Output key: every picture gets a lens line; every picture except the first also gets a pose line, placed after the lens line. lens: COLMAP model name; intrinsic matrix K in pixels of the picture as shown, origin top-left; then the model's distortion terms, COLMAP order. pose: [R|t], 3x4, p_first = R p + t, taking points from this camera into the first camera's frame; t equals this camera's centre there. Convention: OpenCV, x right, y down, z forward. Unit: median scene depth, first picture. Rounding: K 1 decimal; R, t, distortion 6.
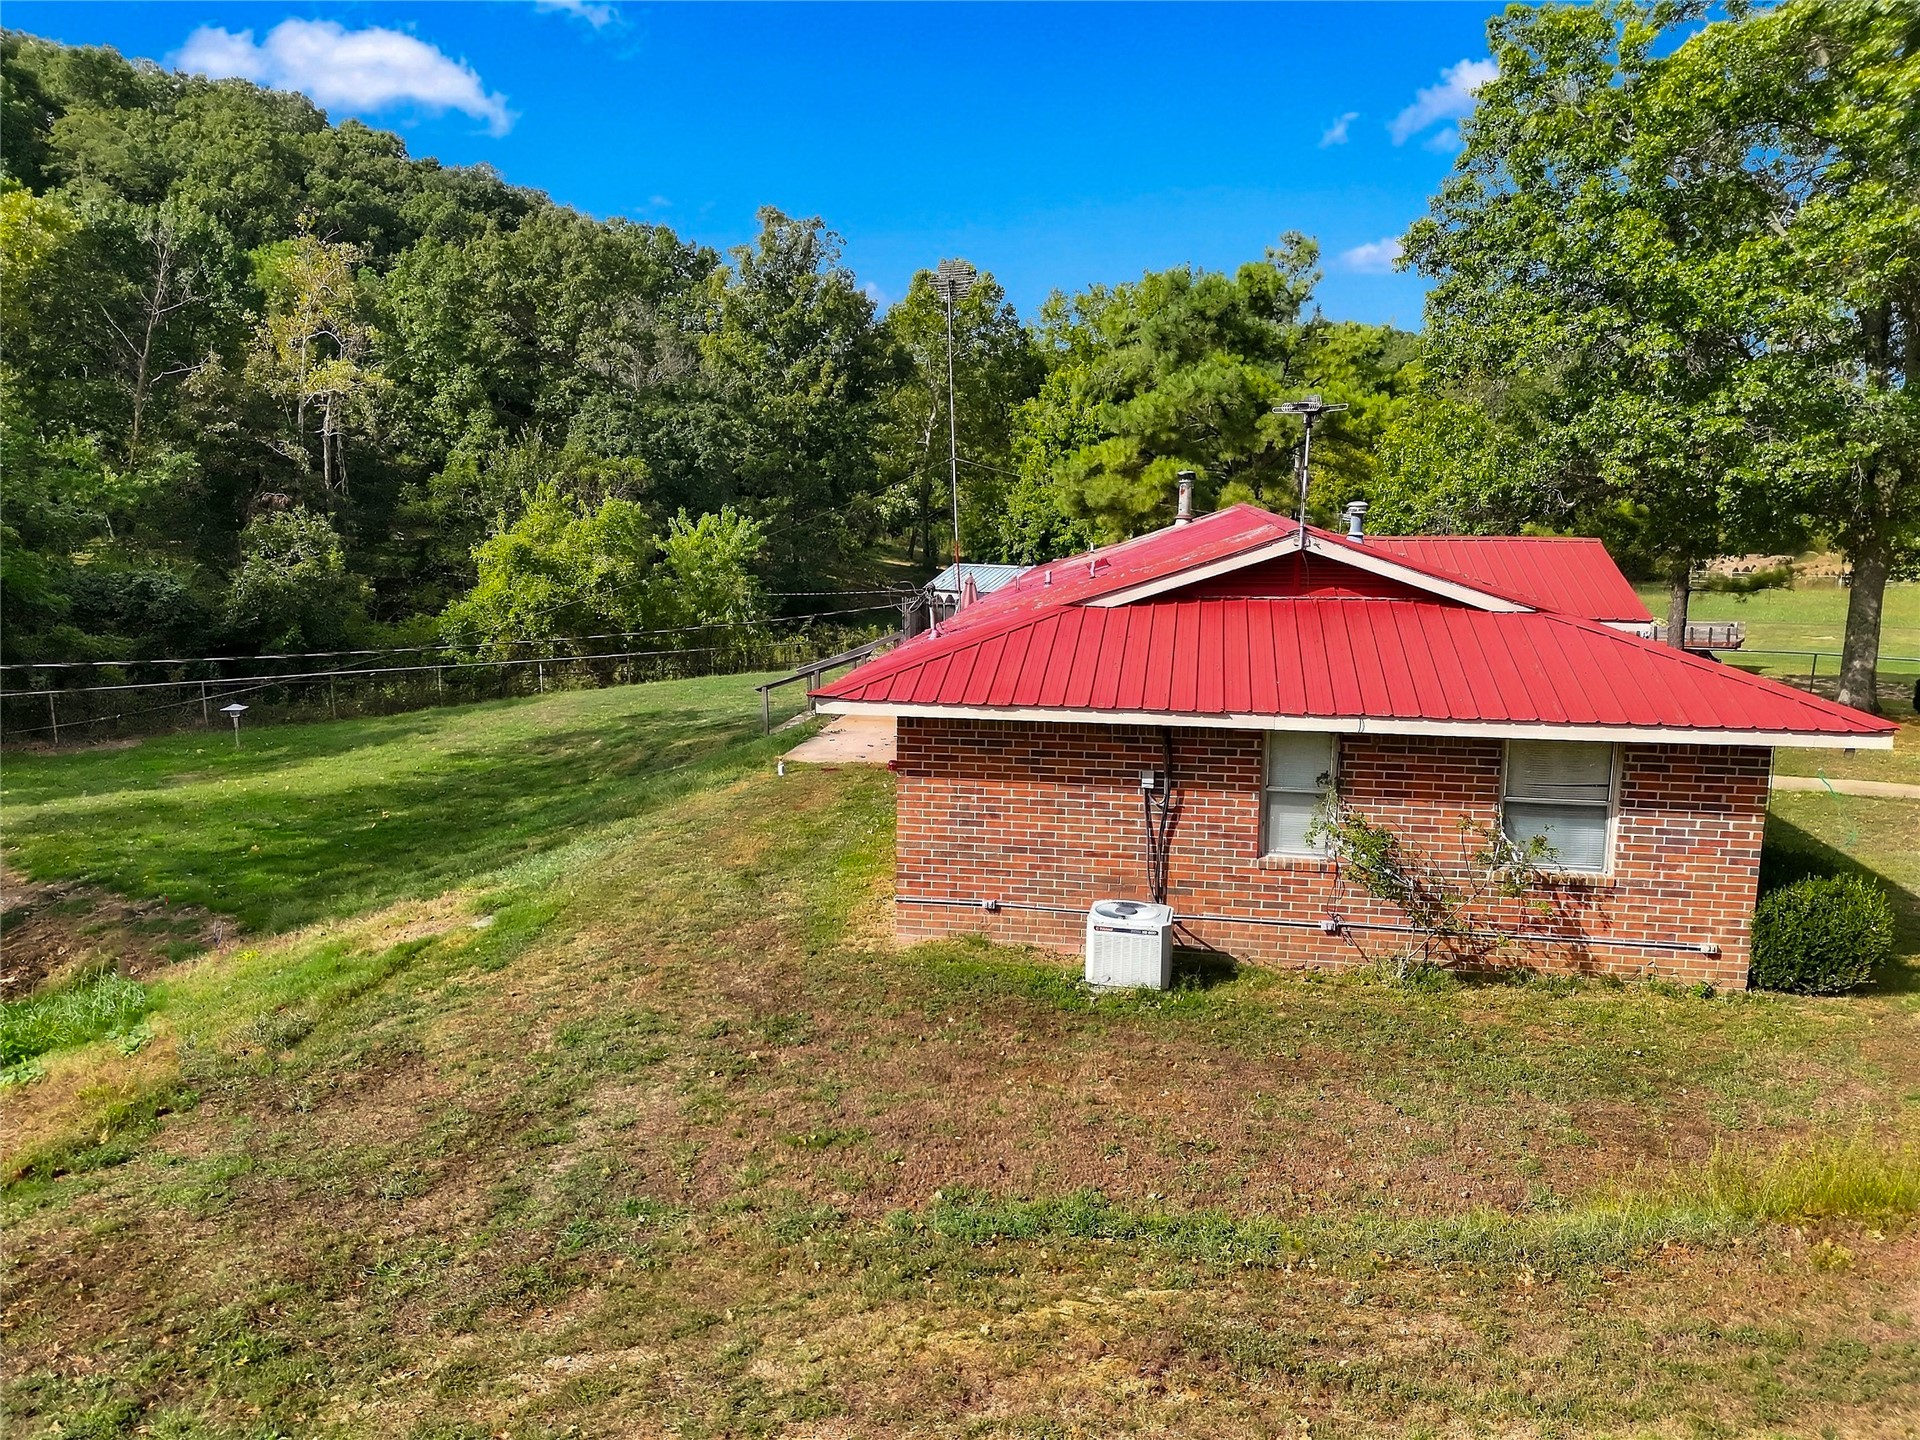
lens RADIAL K [[1311.9, 0, 960.0], [0, 1311.9, 720.0], [0, 0, 1]] dist [0.055567, 0.001905]
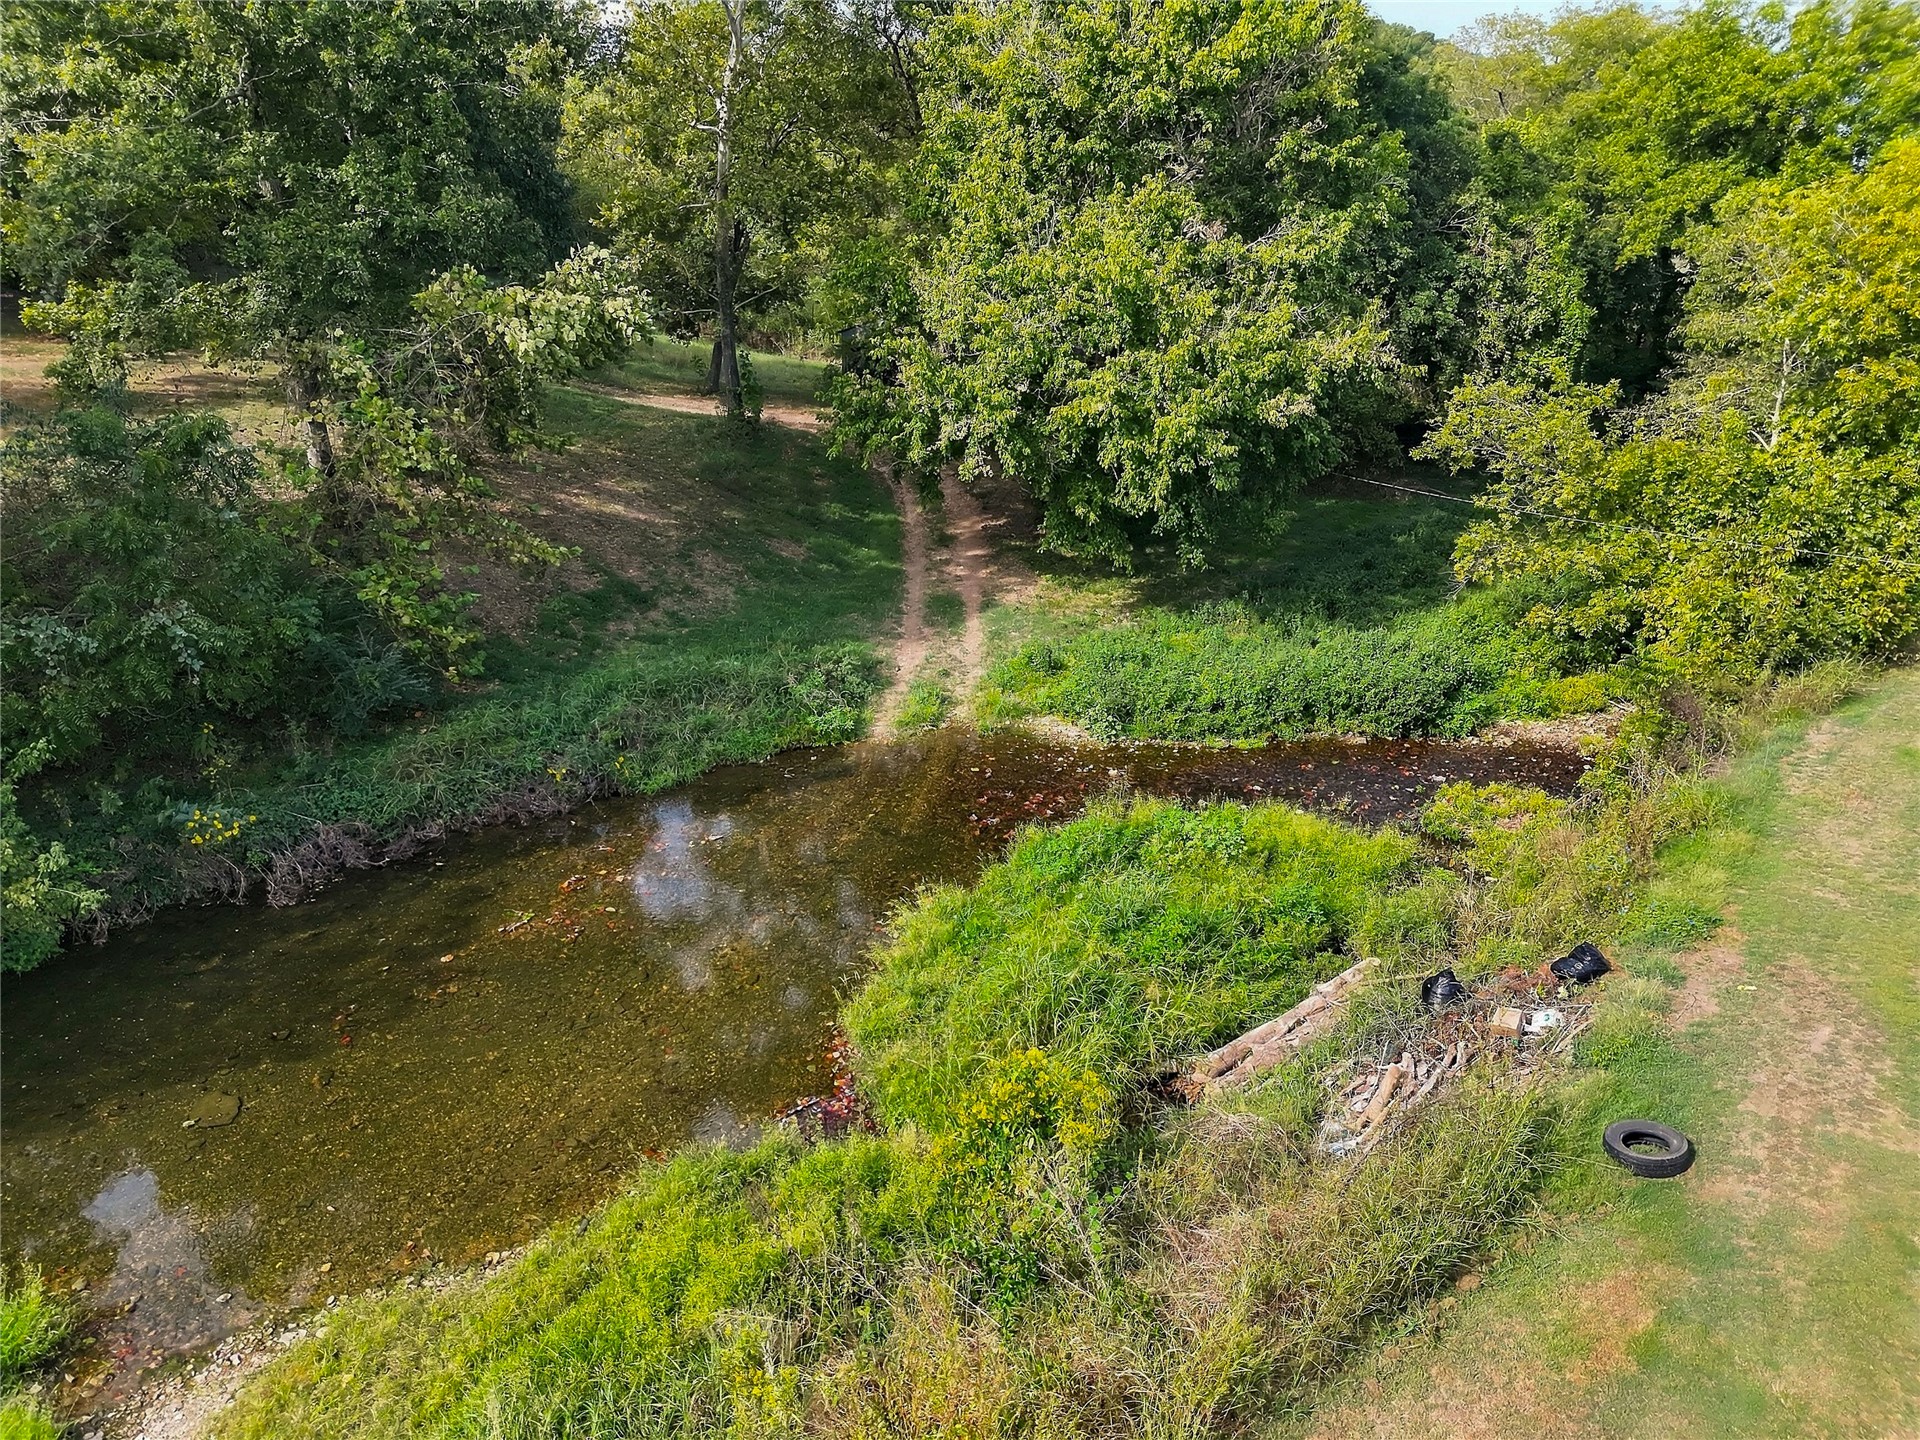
lens RADIAL K [[1311.9, 0, 960.0], [0, 1311.9, 720.0], [0, 0, 1]] dist [0.055567, 0.001905]
pose [[0.997140, -0.022610, 0.072109, 0.018042], [0.008456, 0.981585, 0.190841, -0.119771], [-0.075096, -0.189685, 0.978969, 0.620465]]
